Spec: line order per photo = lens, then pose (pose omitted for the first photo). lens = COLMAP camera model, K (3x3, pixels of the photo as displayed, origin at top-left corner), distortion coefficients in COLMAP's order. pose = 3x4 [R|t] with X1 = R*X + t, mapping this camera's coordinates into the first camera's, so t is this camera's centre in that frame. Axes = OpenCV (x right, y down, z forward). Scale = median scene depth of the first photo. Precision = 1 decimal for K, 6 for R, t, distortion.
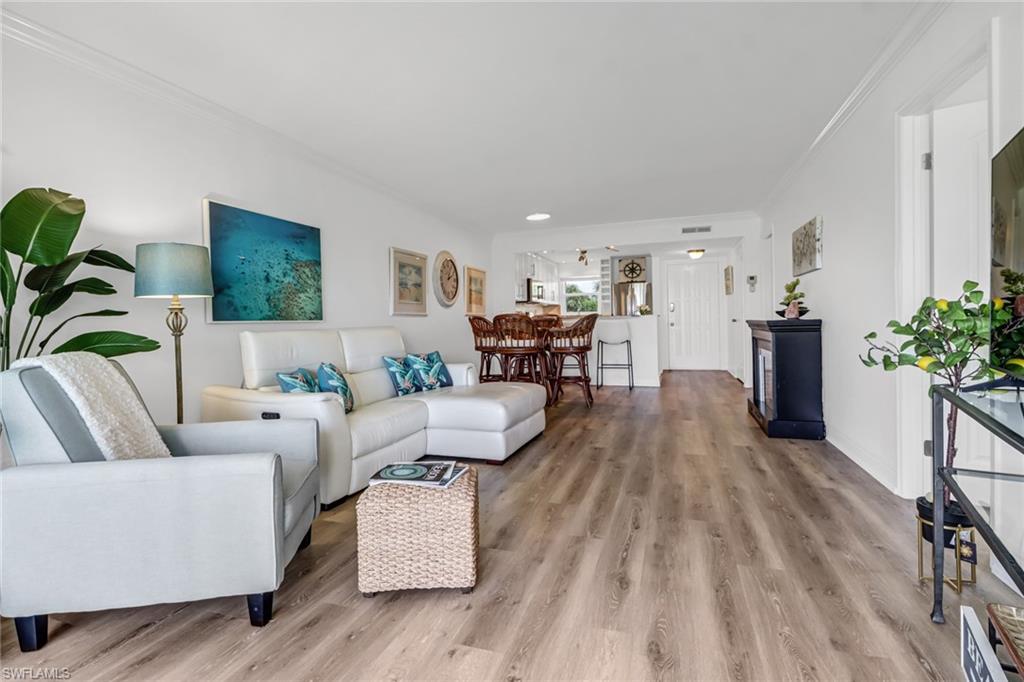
lens RADIAL K [[493.1, 0, 513.0], [0, 493.1, 334.7], [0, 0, 1]] dist [0.001131, -0.004237]
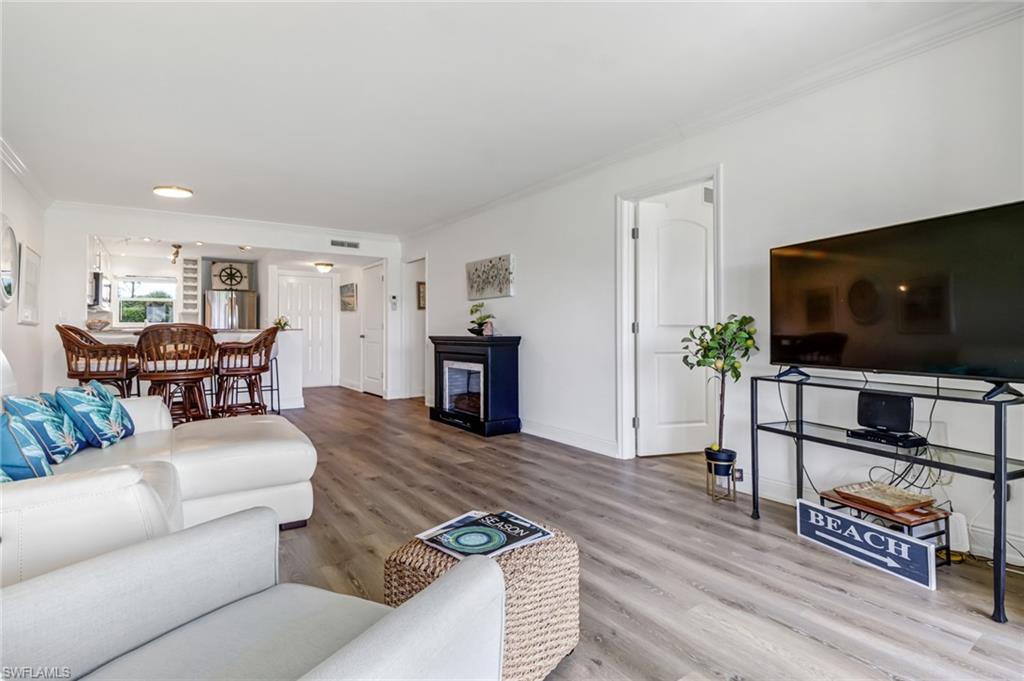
lens RADIAL K [[493.1, 0, 511.2], [0, 493.1, 336.4], [0, 0, 1]] dist [0.001131, -0.004237]
pose [[0.595763, 0.012153, 0.803069, -0.320045], [0.011814, 0.999645, -0.023891, -0.000631], [-0.803074, 0.023721, 0.595407, 0.214095]]
